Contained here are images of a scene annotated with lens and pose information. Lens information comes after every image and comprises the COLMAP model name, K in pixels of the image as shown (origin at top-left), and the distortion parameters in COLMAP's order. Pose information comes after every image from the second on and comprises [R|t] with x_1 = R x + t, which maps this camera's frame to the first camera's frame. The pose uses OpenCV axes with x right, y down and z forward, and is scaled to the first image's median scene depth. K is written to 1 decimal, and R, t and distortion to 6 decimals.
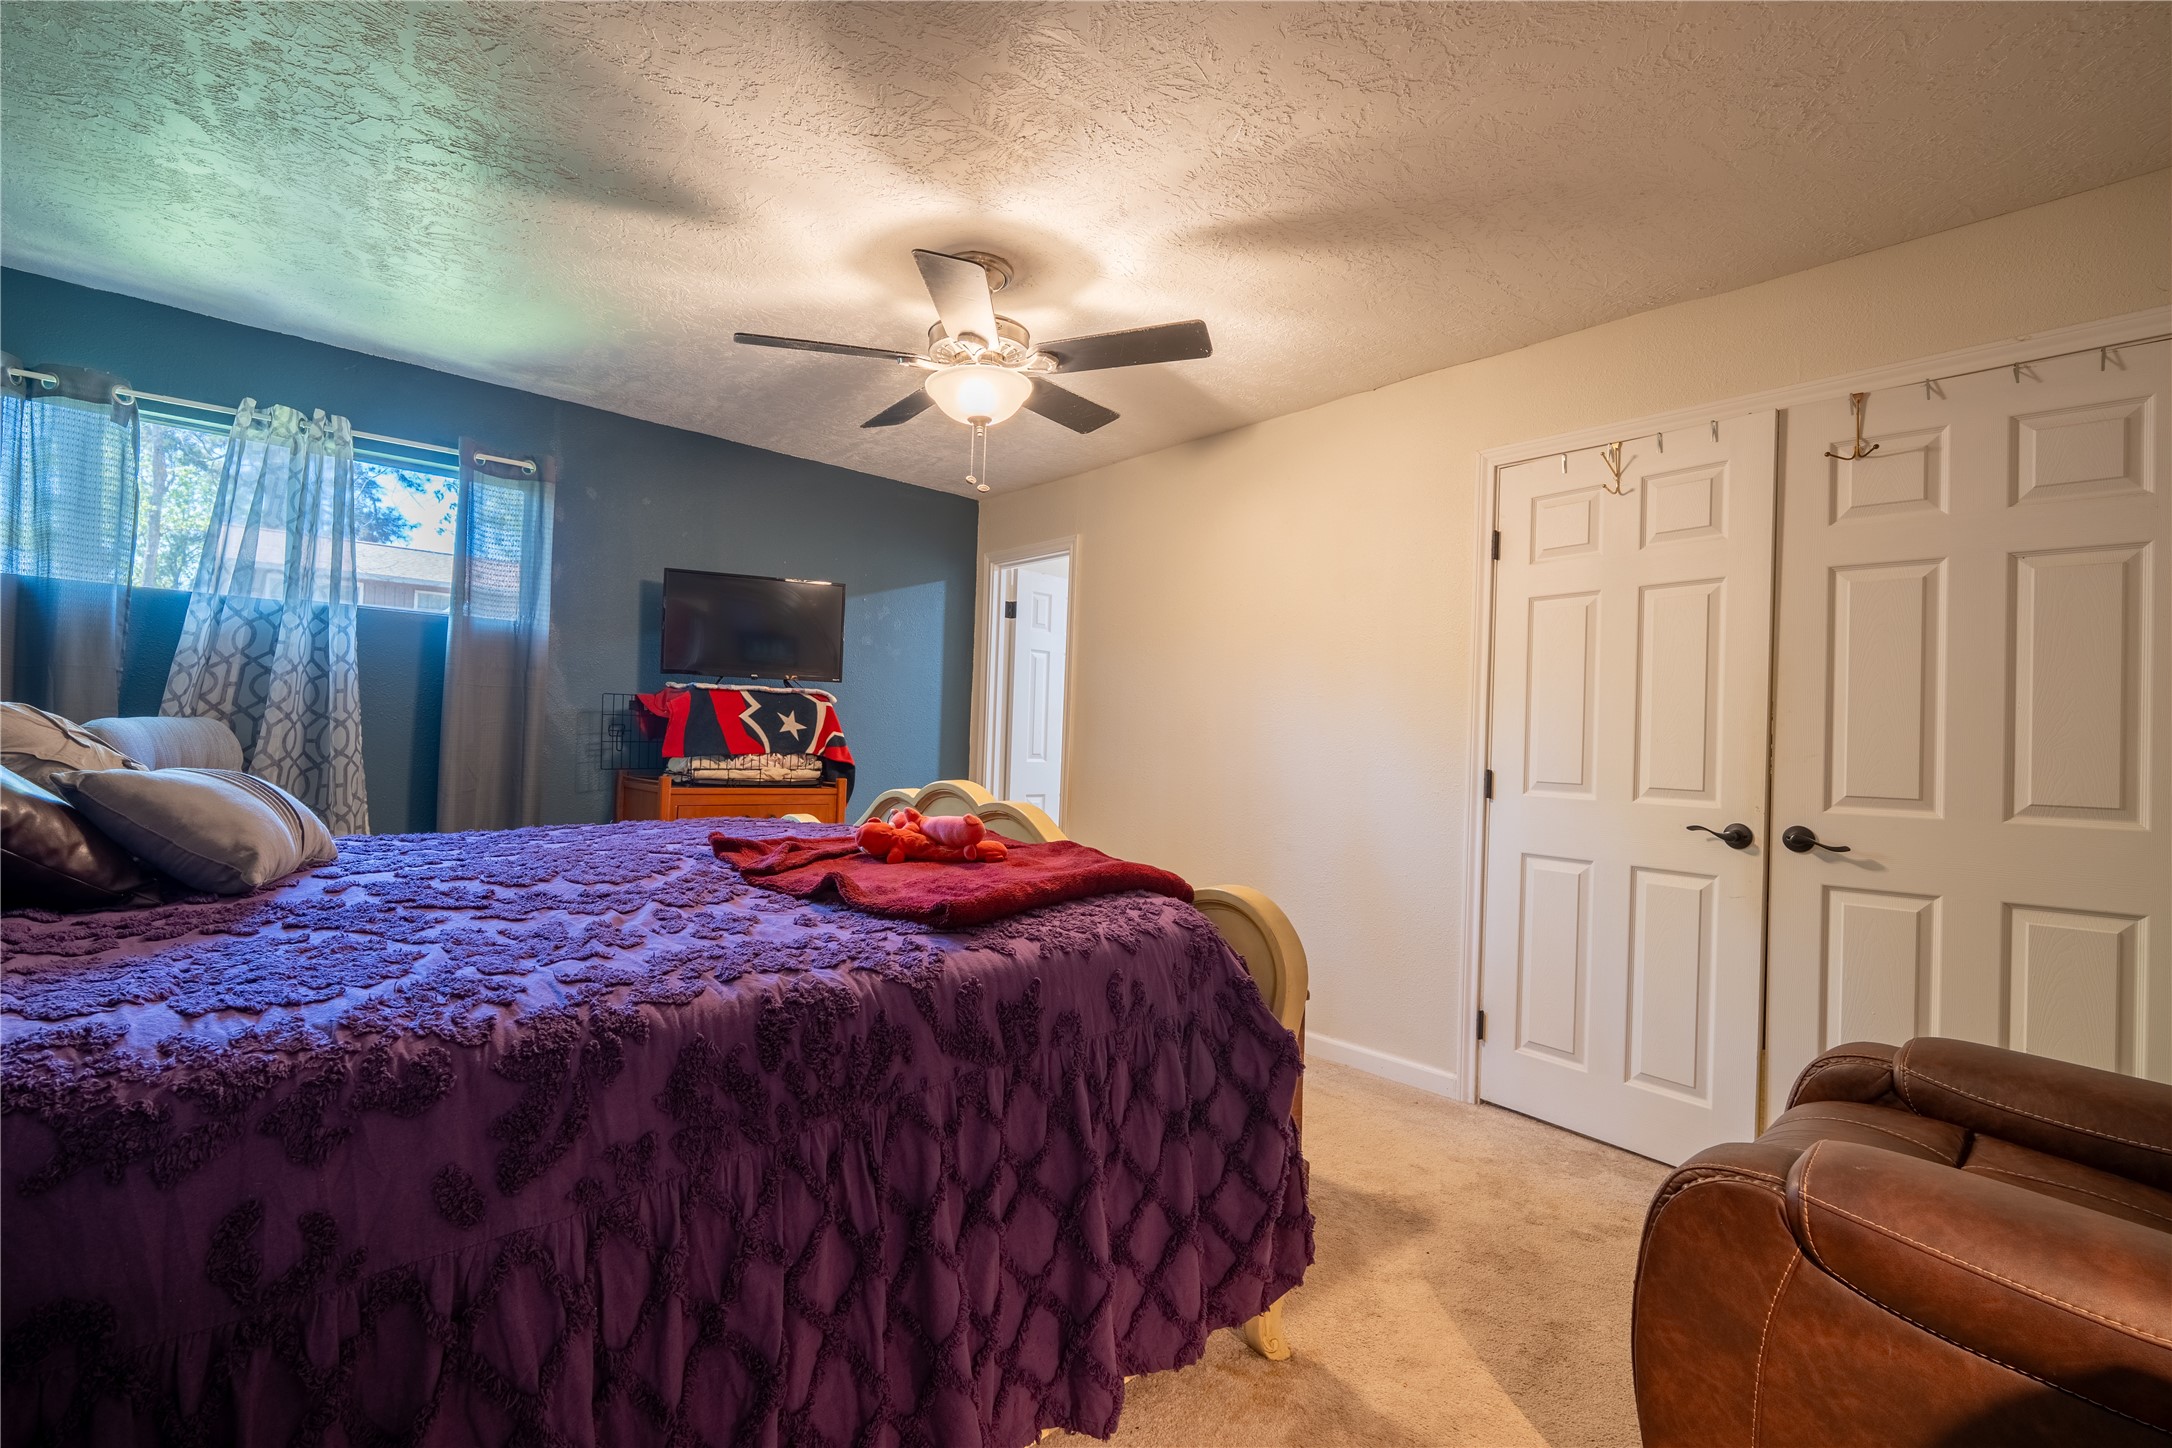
lens RADIAL K [[958.5, 0, 1083.2], [0, 958.5, 731.9], [0, 0, 1]] dist [-0.014423, 0.003108]
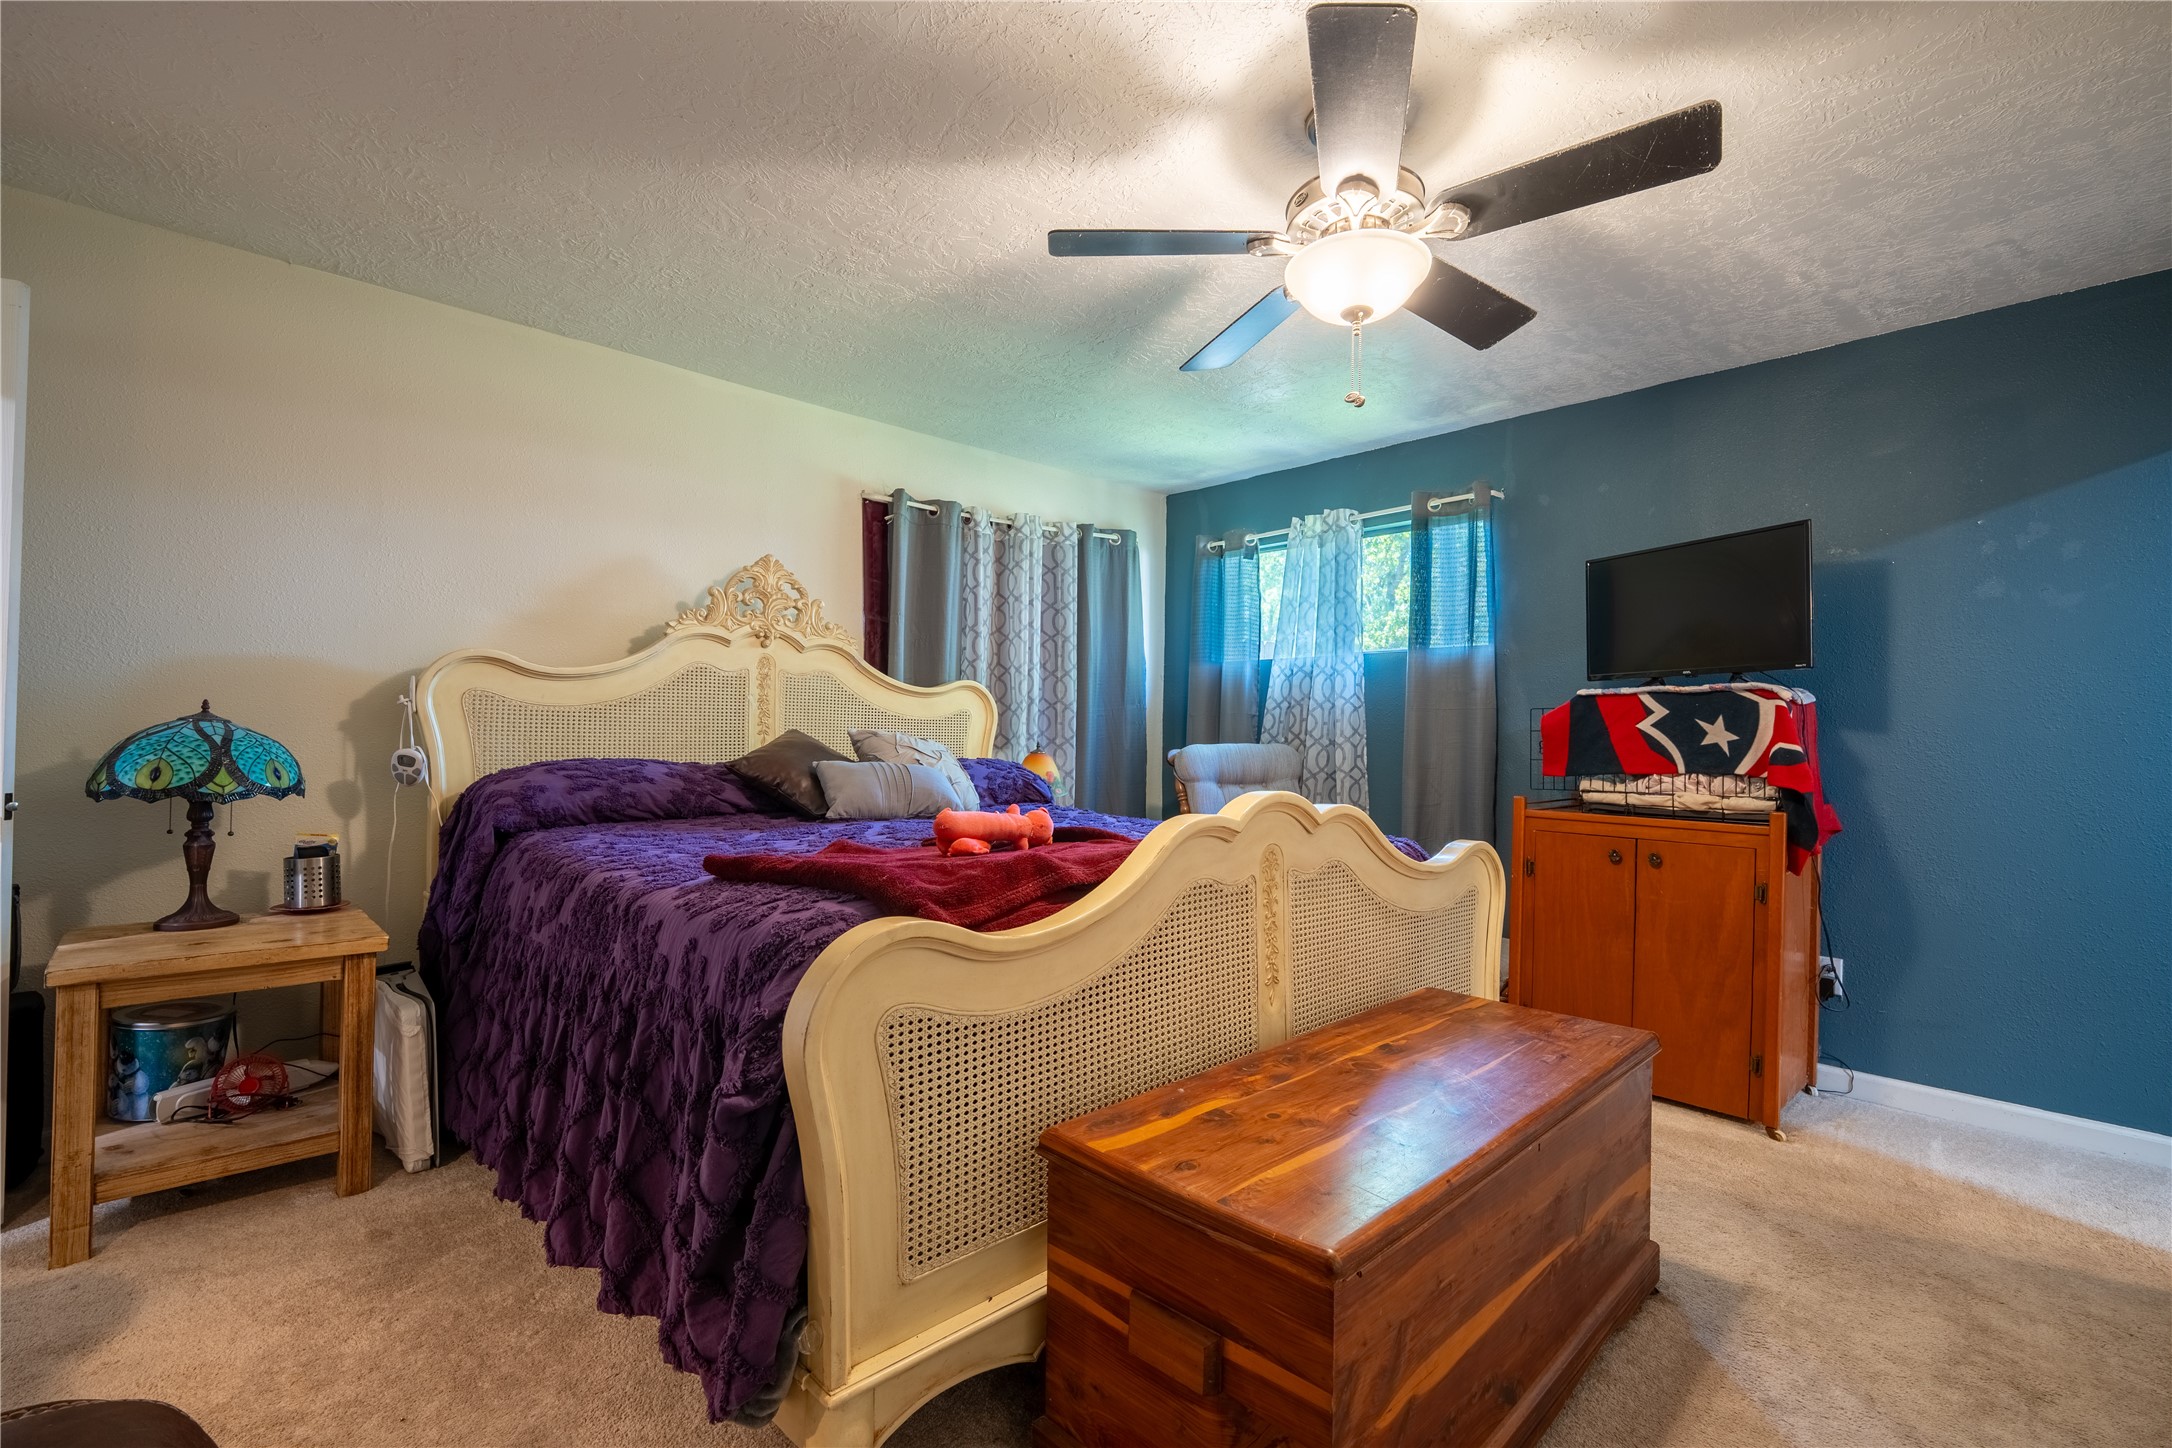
lens RADIAL K [[958.5, 0, 1084.1], [0, 958.5, 729.1], [0, 0, 1]] dist [-0.014423, 0.003108]
pose [[0.022574, -0.043136, -0.998814, 0.419128], [-0.000038, 0.999069, -0.043148, 0.020102], [0.999745, 0.001012, 0.022552, 0.520032]]
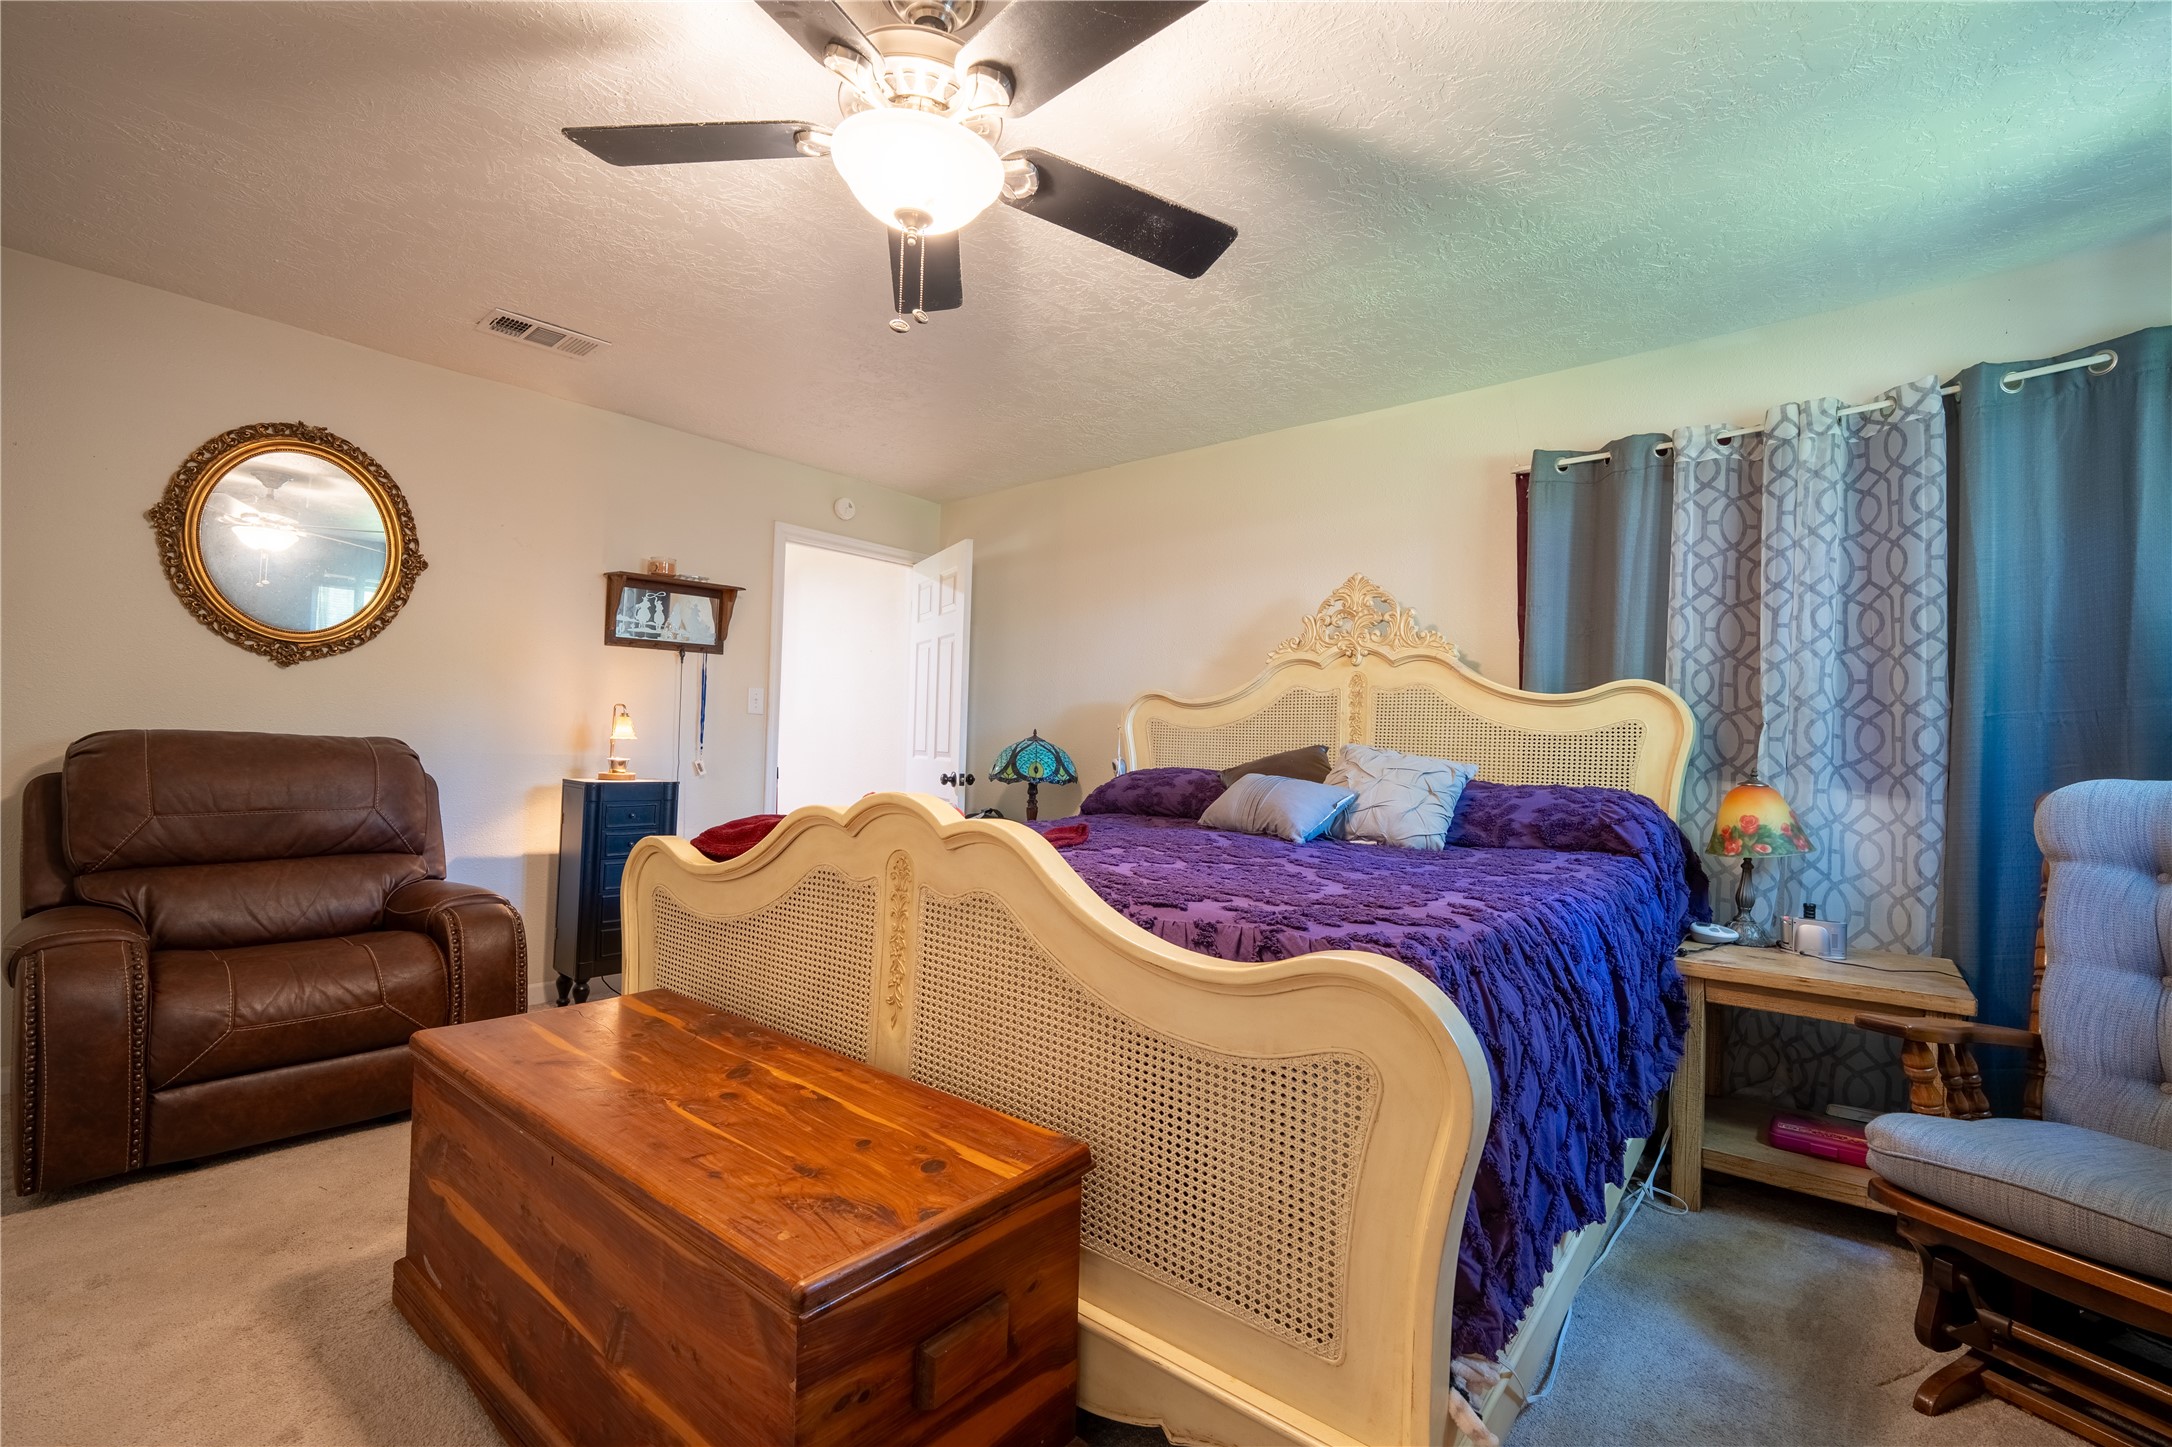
lens RADIAL K [[958.5, 0, 1084.4], [0, 958.5, 724.0], [0, 0, 1]] dist [-0.014423, 0.003108]
pose [[-0.989642, -0.063598, -0.128699, -0.105169], [-0.058679, 0.997407, -0.041662, 0.012827], [0.131015, -0.033679, -0.990808, 1.091641]]
